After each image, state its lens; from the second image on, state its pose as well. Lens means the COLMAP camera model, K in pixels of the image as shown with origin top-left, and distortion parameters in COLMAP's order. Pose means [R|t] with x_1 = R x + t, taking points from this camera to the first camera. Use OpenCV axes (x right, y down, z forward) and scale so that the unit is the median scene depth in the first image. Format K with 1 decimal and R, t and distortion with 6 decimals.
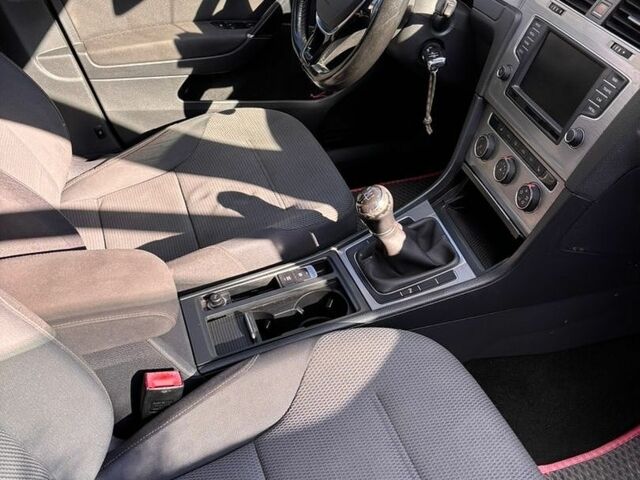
lens RADIAL K [[650.0, 0, 318.9], [0, 650.0, 240.0], [0, 0, 1]] dist [0.022902, 0.000000]
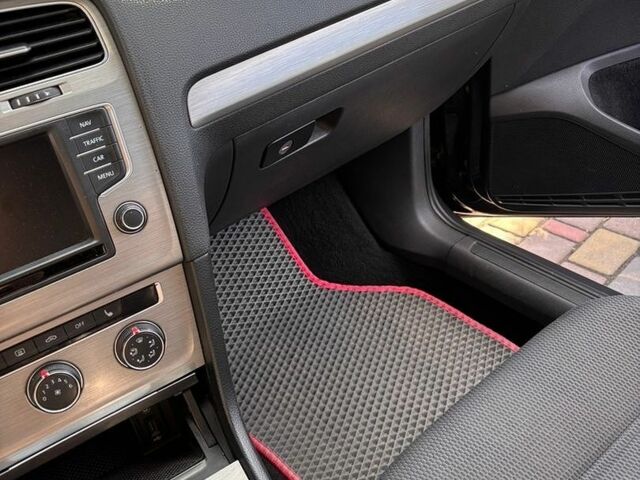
lens RADIAL K [[650.0, 0, 306.3], [0, 650.0, 242.9], [0, 0, 1]] dist [0.022902, 0.000000]
pose [[-0.350899, -0.531607, 0.770885, -0.144886], [0.645110, 0.459475, 0.610504, -0.361185], [-0.678751, 0.711531, 0.181716, 0.671362]]
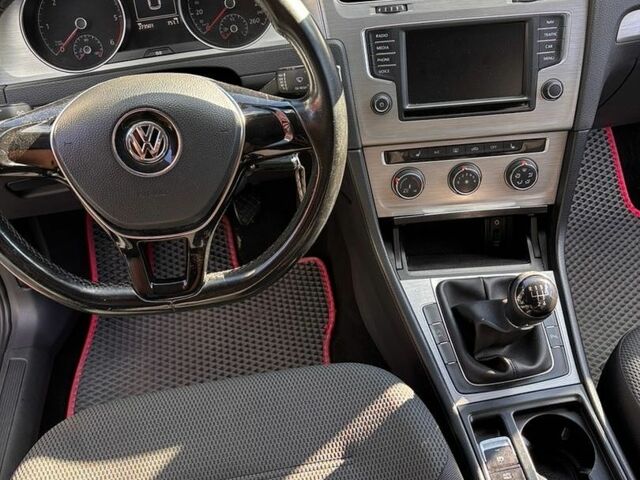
lens RADIAL K [[650.0, 0, 321.1], [0, 650.0, 240.3], [0, 0, 1]] dist [0.022902, 0.000000]
pose [[0.173887, -0.658326, 0.732373, -0.449886], [0.648816, 0.636055, 0.417699, -0.550600], [-0.740811, 0.402543, 0.537734, 0.702425]]
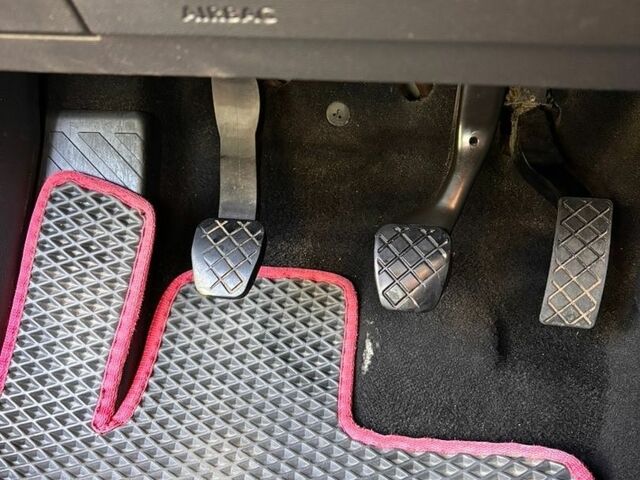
lens RADIAL K [[650.0, 0, 321.3], [0, 650.0, 236.5], [0, 0, 1]] dist [0.022902, 0.000000]
pose [[0.487821, -0.425303, 0.762330, 0.158859], [0.538522, 0.833930, 0.120644, -0.243538], [-0.687040, 0.351679, 0.635844, 1.238651]]
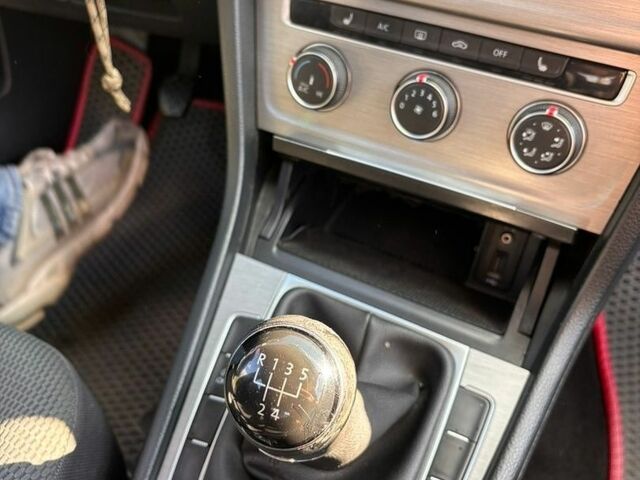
lens RADIAL K [[650.0, 0, 321.5], [0, 650.0, 235.2], [0, 0, 1]] dist [0.022902, 0.000000]
pose [[0.651534, -0.507660, 0.563724, -0.027764], [0.454234, 0.856222, 0.246079, -0.167923], [-0.607597, 0.095734, 0.788455, 0.723538]]
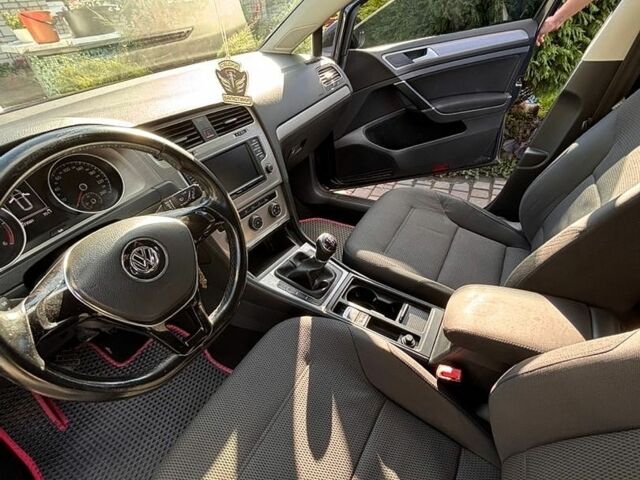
lens RADIAL K [[344.7, 0, 322.2], [0, 344.7, 242.1], [0, 0, 1]] dist [0.006067, -0.002892]
pose [[-0.667269, -0.420446, 0.614799, -0.435830], [0.494558, 0.367097, 0.787815, -0.739410], [-0.556924, 0.829738, -0.037017, 0.976947]]
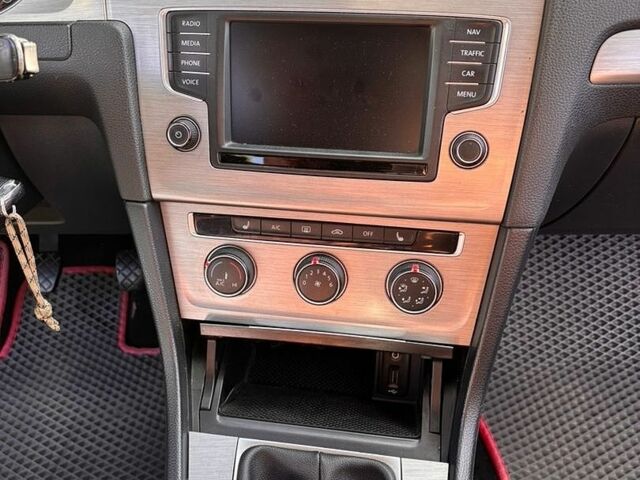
lens RADIAL K [[650.0, 0, 317.4], [0, 650.0, 230.2], [0, 0, 1]] dist [0.022902, 0.000000]
pose [[0.362548, -0.528899, 0.767349, -0.097659], [0.579920, 0.772572, 0.258505, -0.275050], [-0.729556, 0.351280, 0.586814, 0.677559]]
